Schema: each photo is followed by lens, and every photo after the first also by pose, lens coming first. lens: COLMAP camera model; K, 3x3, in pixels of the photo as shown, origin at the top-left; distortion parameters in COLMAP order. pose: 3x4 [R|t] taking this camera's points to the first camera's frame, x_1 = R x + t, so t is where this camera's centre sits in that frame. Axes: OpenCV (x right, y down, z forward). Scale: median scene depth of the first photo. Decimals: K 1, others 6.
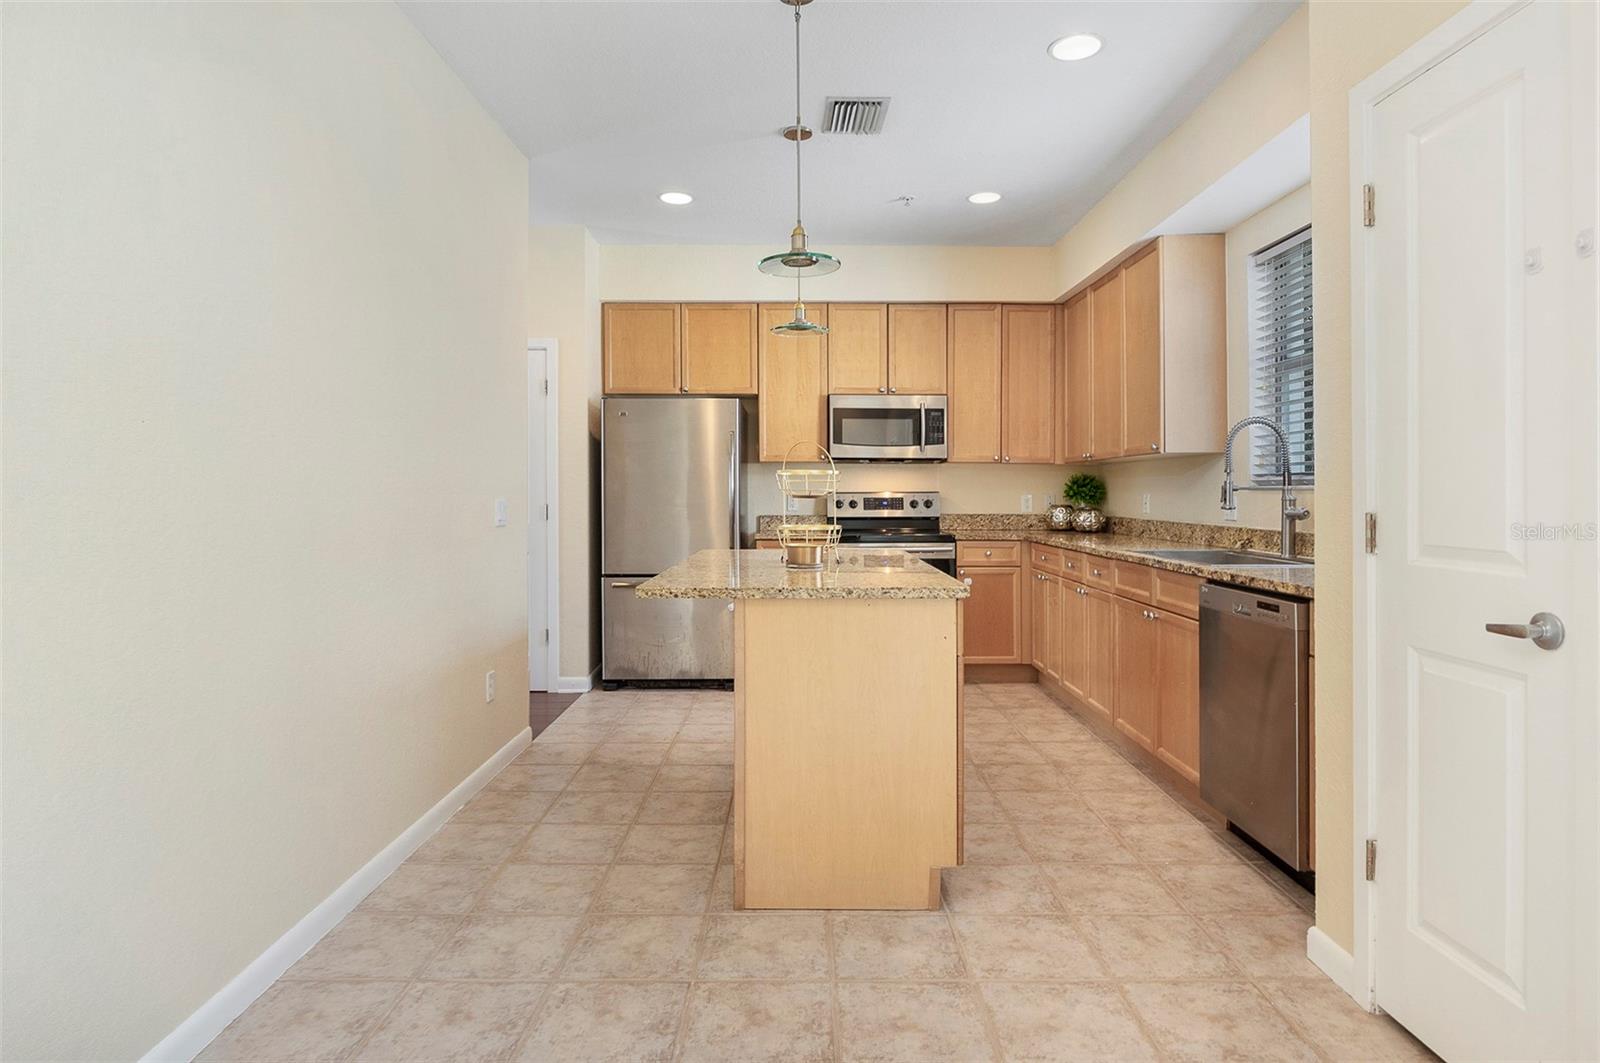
lens RADIAL K [[879.3, 0, 796.4], [0, 879.3, 501.2], [0, 0, 1]] dist [0.000346, -0.000568]
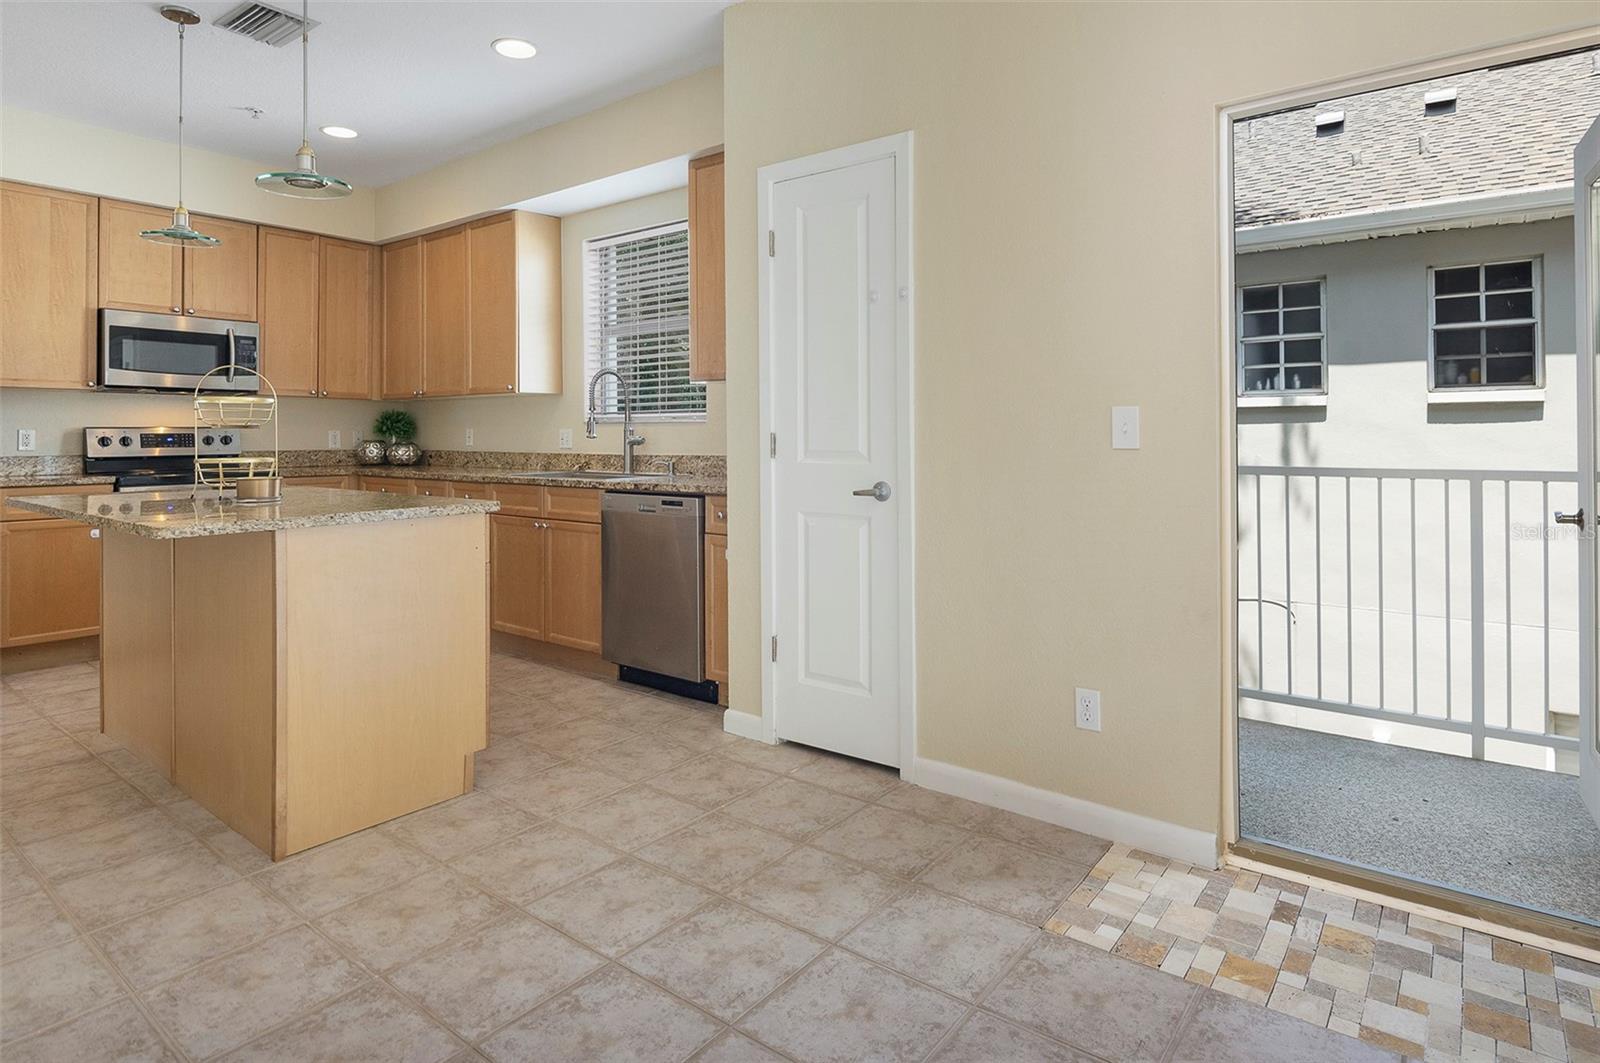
lens RADIAL K [[879.3, 0, 762.3], [0, 879.3, 429.6], [0, 0, 1]] dist [0.000346, -0.000568]
pose [[0.632703, 0.001446, 0.774393, -0.310878], [0.010984, 0.999881, -0.010841, 0.012323], [-0.774316, 0.015365, 0.632612, -0.003354]]
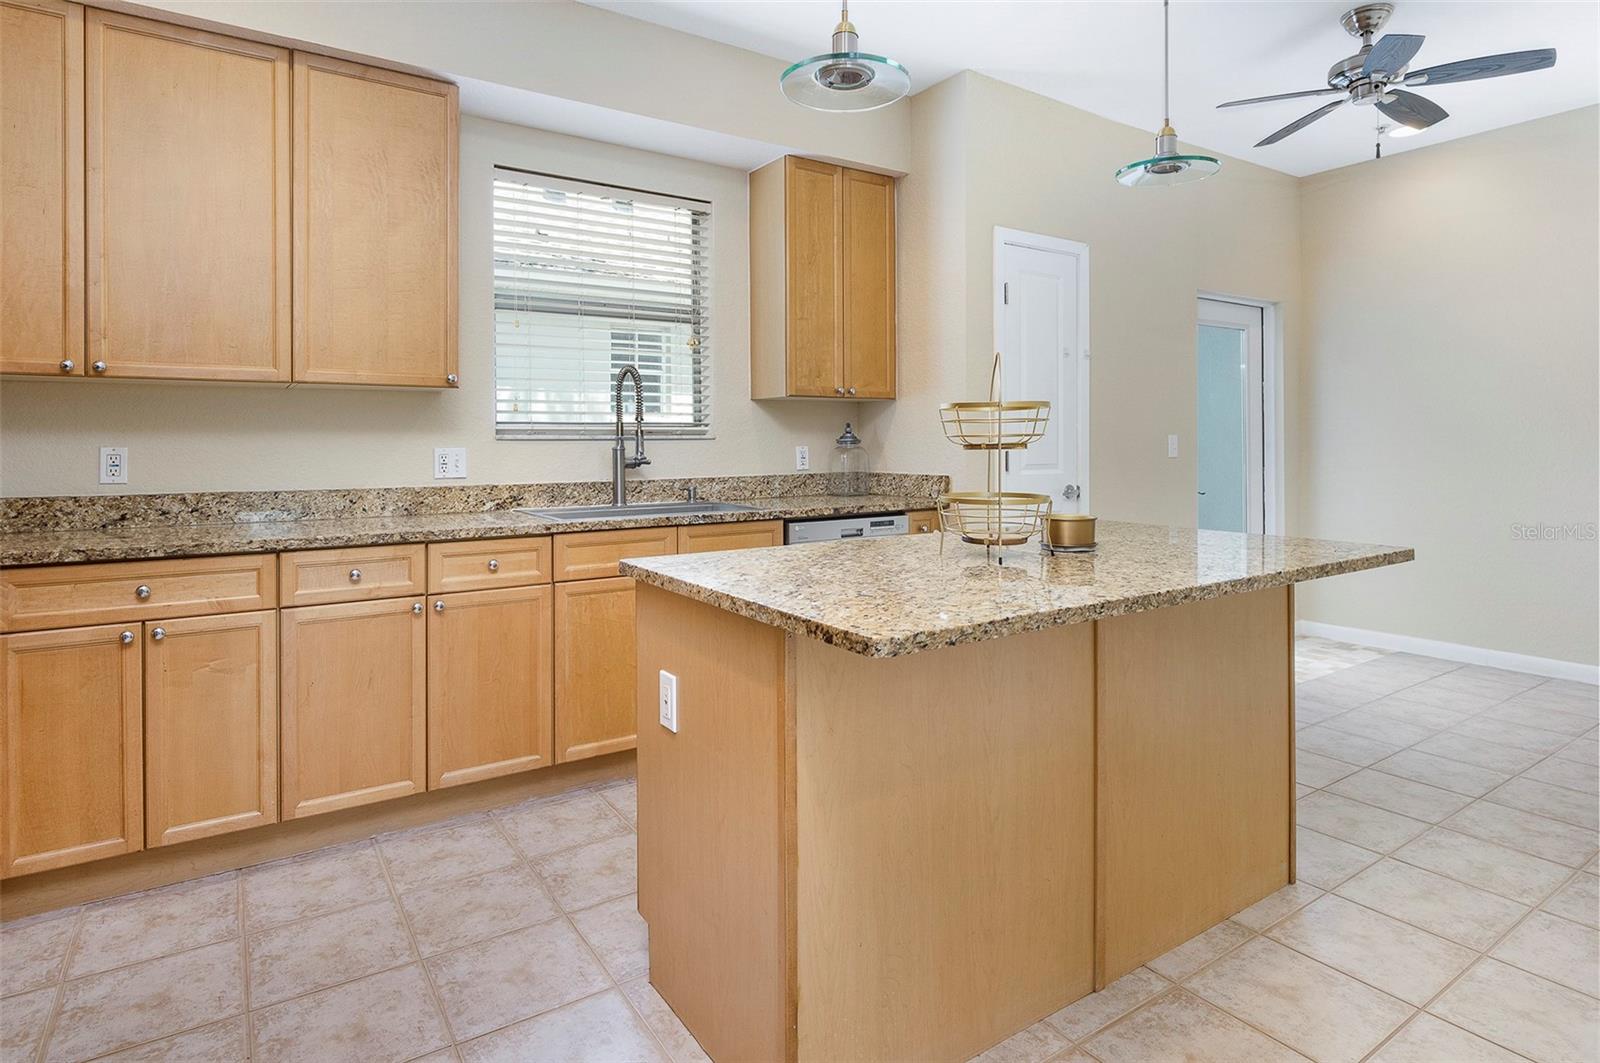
lens RADIAL K [[879.3, 0, 812.9], [0, 879.3, 436.2], [0, 0, 1]] dist [0.000346, -0.000568]
pose [[-0.575466, 0.008640, 0.817780, -0.350404], [0.013708, 0.999906, -0.000918, -0.011215], [-0.817711, 0.010682, -0.575531, 1.255320]]
